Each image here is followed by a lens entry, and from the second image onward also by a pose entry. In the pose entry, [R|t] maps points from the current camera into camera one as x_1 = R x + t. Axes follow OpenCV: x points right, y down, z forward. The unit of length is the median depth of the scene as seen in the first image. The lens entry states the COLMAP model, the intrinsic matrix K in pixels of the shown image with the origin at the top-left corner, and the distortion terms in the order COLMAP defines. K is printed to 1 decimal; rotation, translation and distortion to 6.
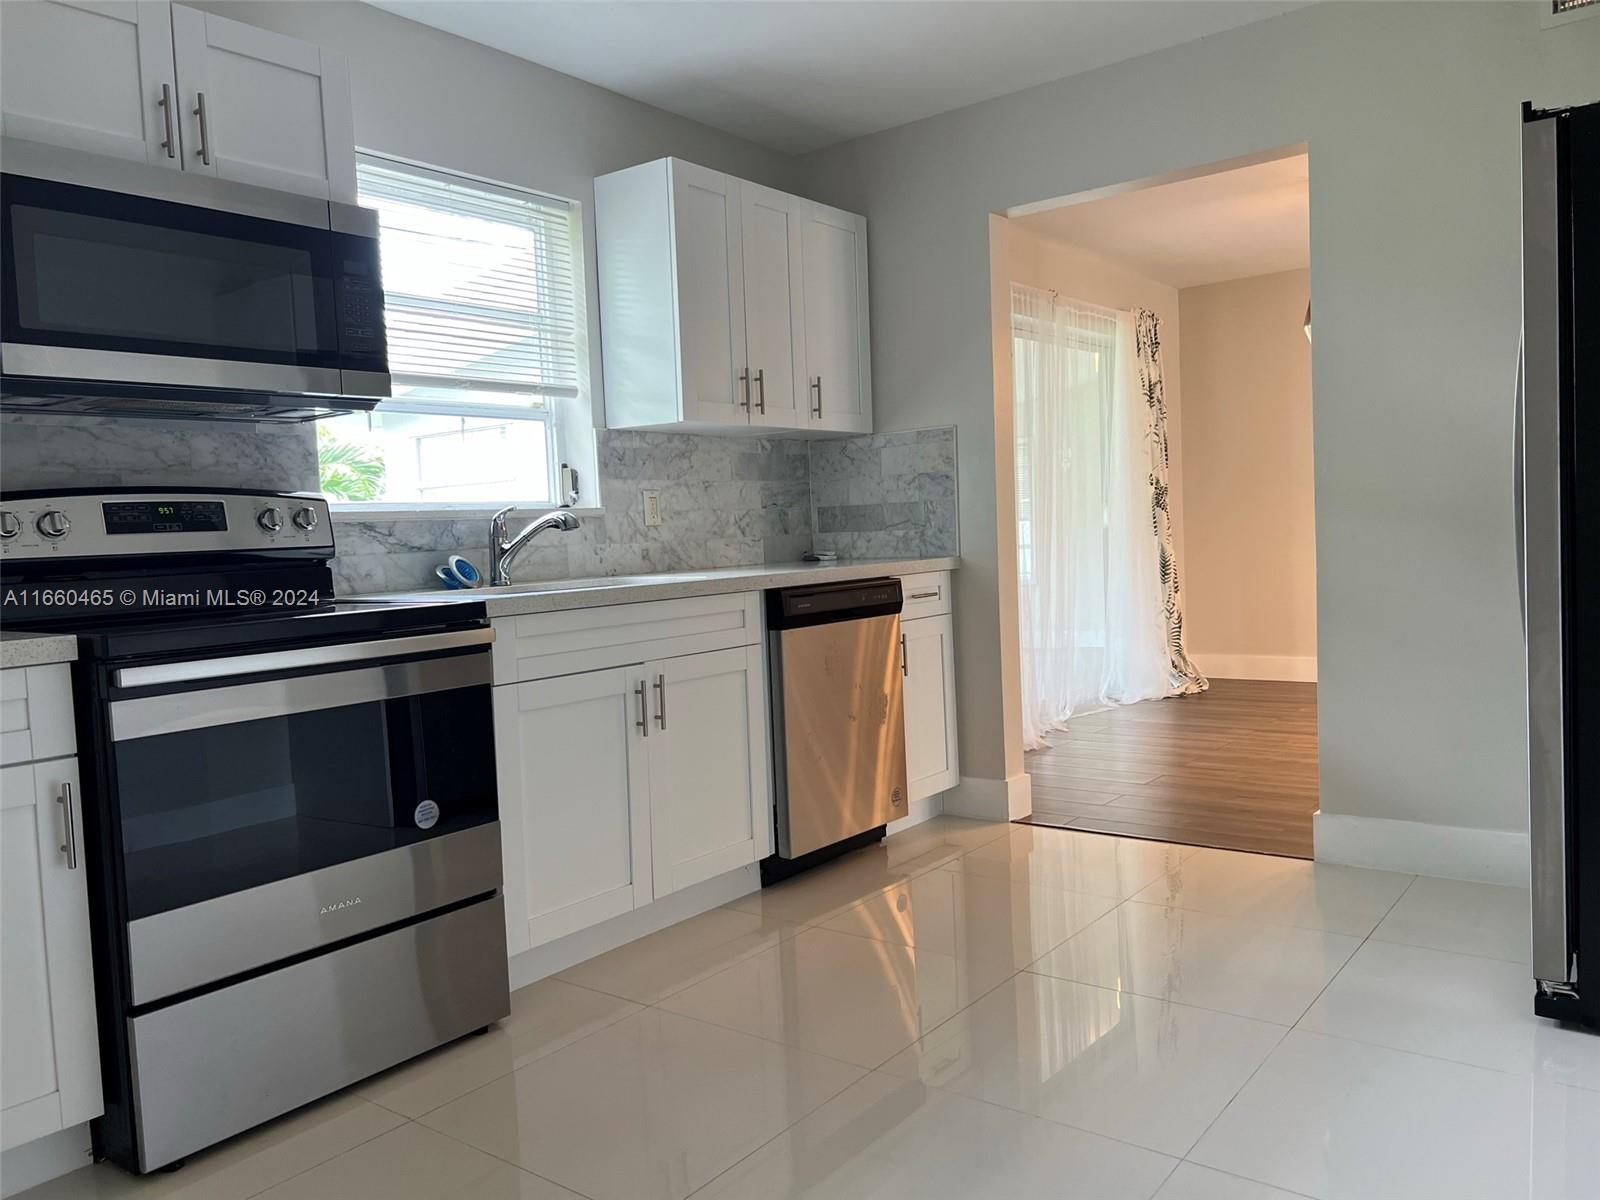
lens RADIAL K [[1195.4, 0, 790.0], [0, 1195.4, 589.2], [0, 0, 1]] dist [0.045639, -0.056410]
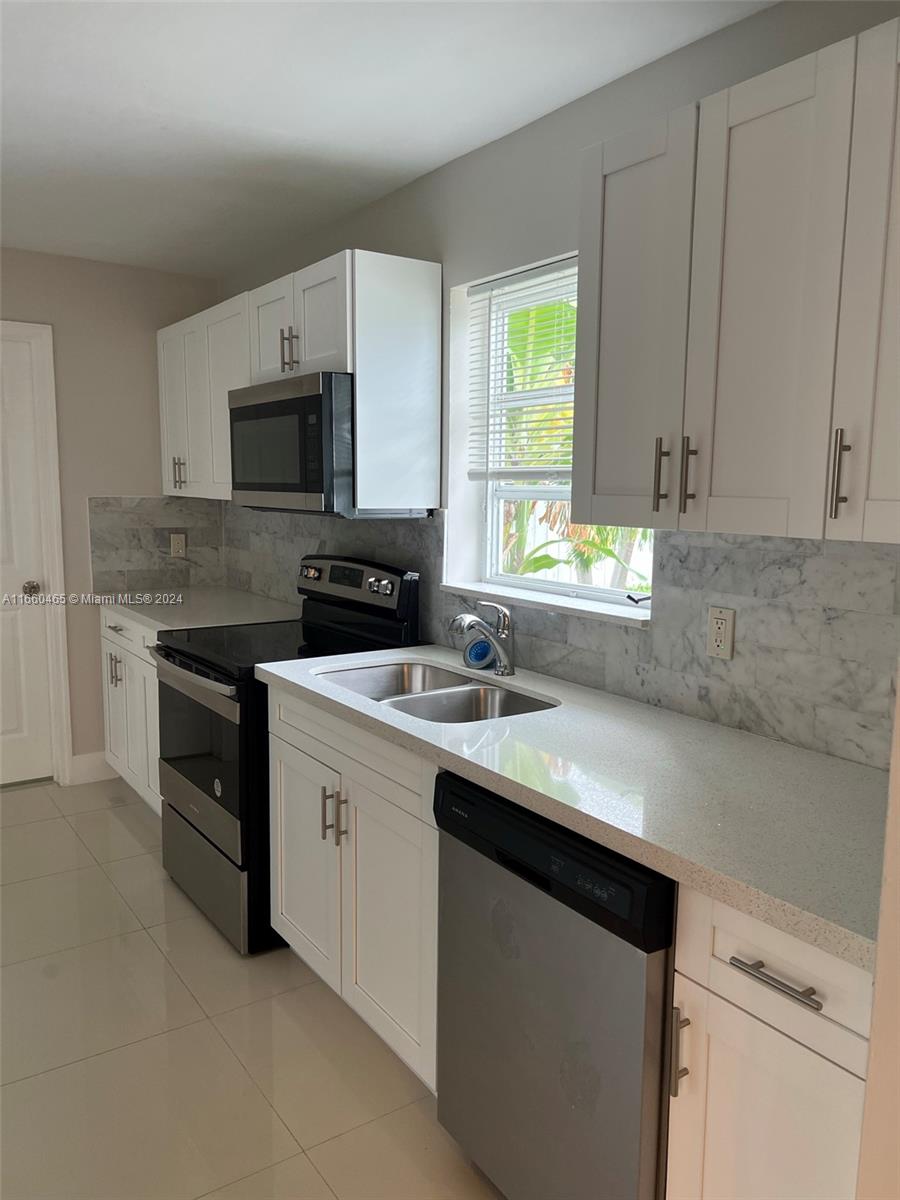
lens RADIAL K [[896.5, 0, 452.6], [0, 896.5, 609.4], [0, 0, 1]] dist [0.045639, -0.056410]
pose [[-0.279462, 0.174788, -0.944113, 0.395247], [-0.044568, 0.979870, 0.194600, -0.165571], [0.959122, 0.096461, -0.266046, 0.926303]]
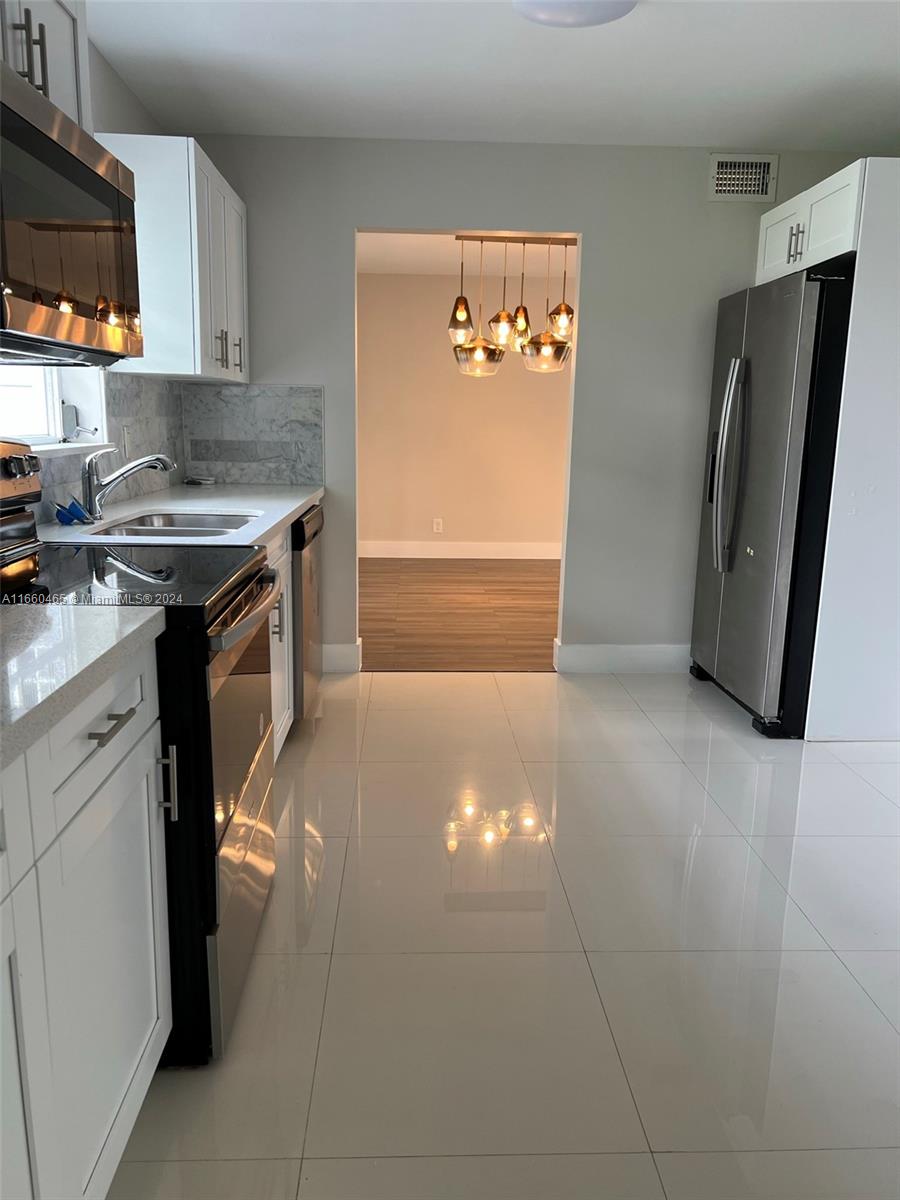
lens RADIAL K [[896.5, 0, 449.9], [0, 896.5, 606.8], [0, 0, 1]] dist [0.045639, -0.056410]
pose [[0.741323, -0.082394, 0.666072, -0.440157], [-0.021741, 0.988967, 0.146534, -0.043368], [-0.670797, -0.123110, 0.731352, 0.142459]]
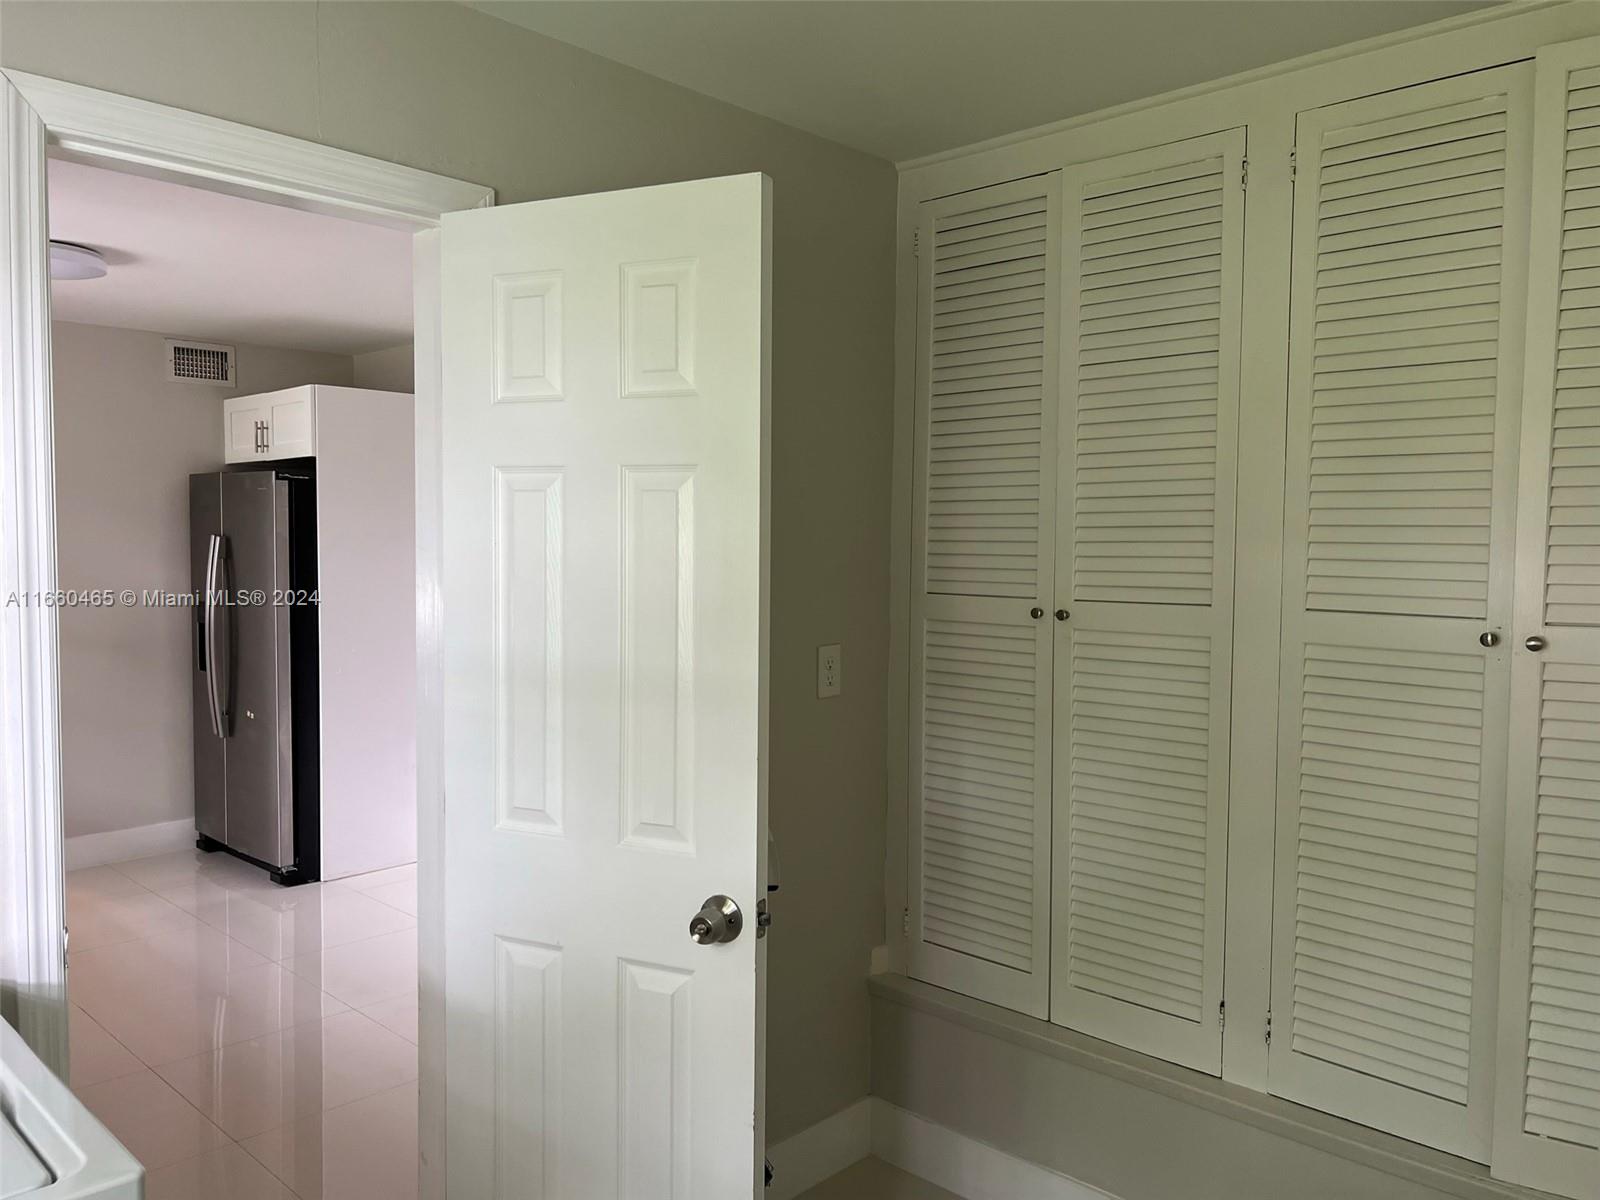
lens RADIAL K [[1195.4, 0, 793.4], [0, 1195.4, 598.9], [0, 0, 1]] dist [0.045639, -0.056410]
pose [[0.071484, -0.011276, 0.997378, -0.836883], [0.030785, 0.999485, 0.009093, -0.088676], [-0.996967, 0.030054, 0.071794, -0.059019]]
